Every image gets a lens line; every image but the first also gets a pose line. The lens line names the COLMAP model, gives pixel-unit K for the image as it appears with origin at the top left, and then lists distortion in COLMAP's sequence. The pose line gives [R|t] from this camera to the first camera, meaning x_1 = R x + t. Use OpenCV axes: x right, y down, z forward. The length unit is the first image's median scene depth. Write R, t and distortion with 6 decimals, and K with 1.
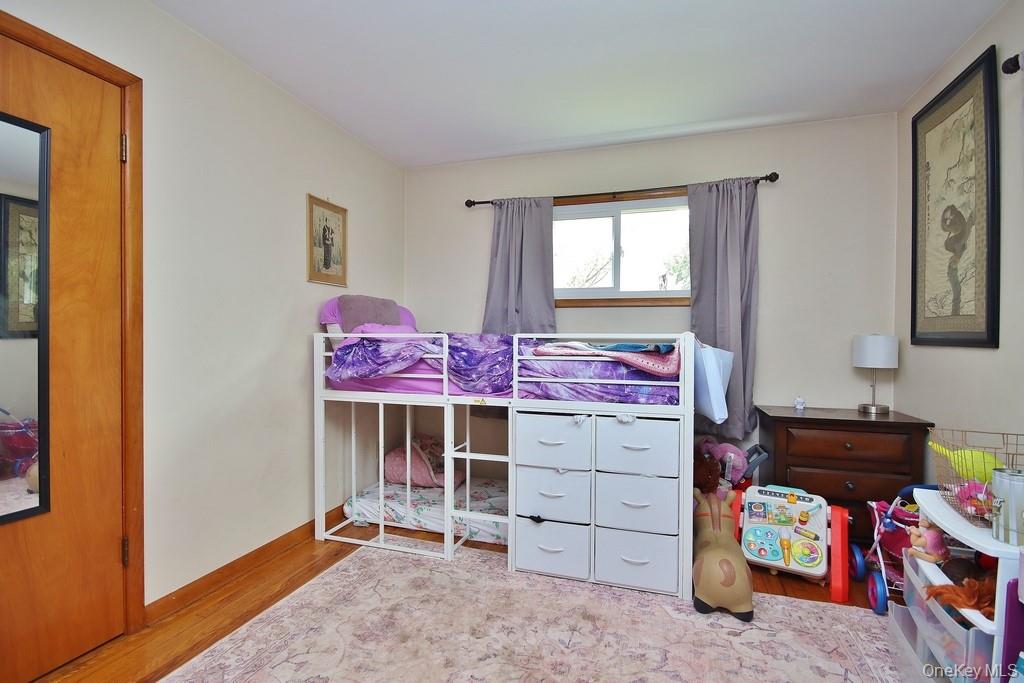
lens RADIAL K [[471.6, 0, 513.0], [0, 471.6, 340.8], [0, 0, 1]] dist [0.003997, -0.005261]
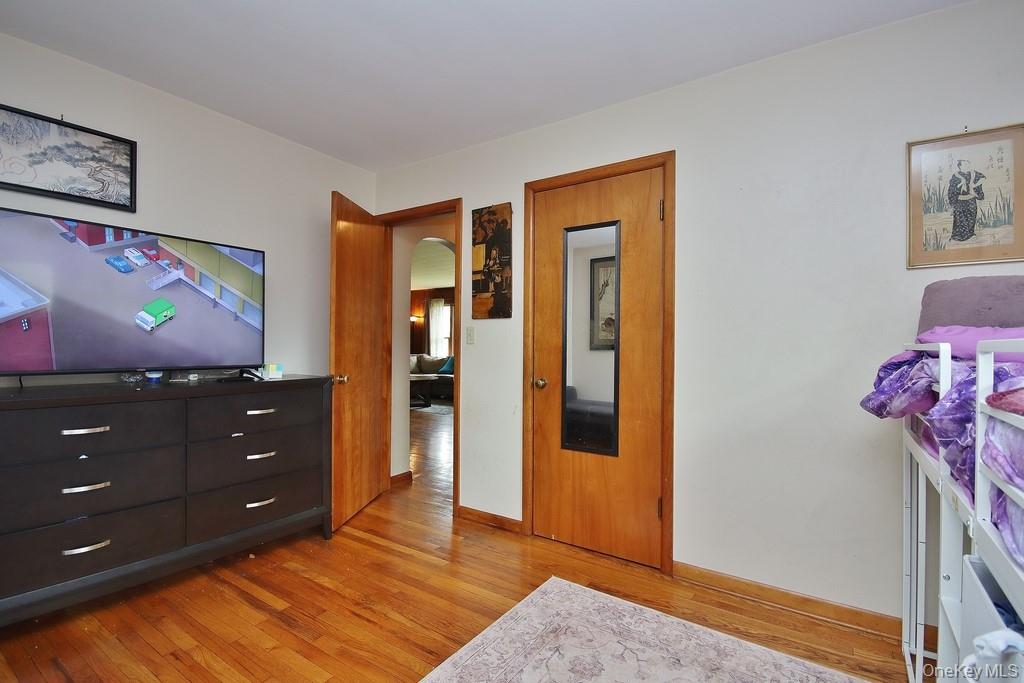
lens RADIAL K [[471.6, 0, 513.6], [0, 471.6, 344.1], [0, 0, 1]] dist [0.003997, -0.005261]
pose [[-0.289891, -0.012012, -0.956984, 0.525679], [-0.014318, 0.999864, -0.008213, -0.003911], [0.956952, 0.011321, -0.290024, 0.875997]]
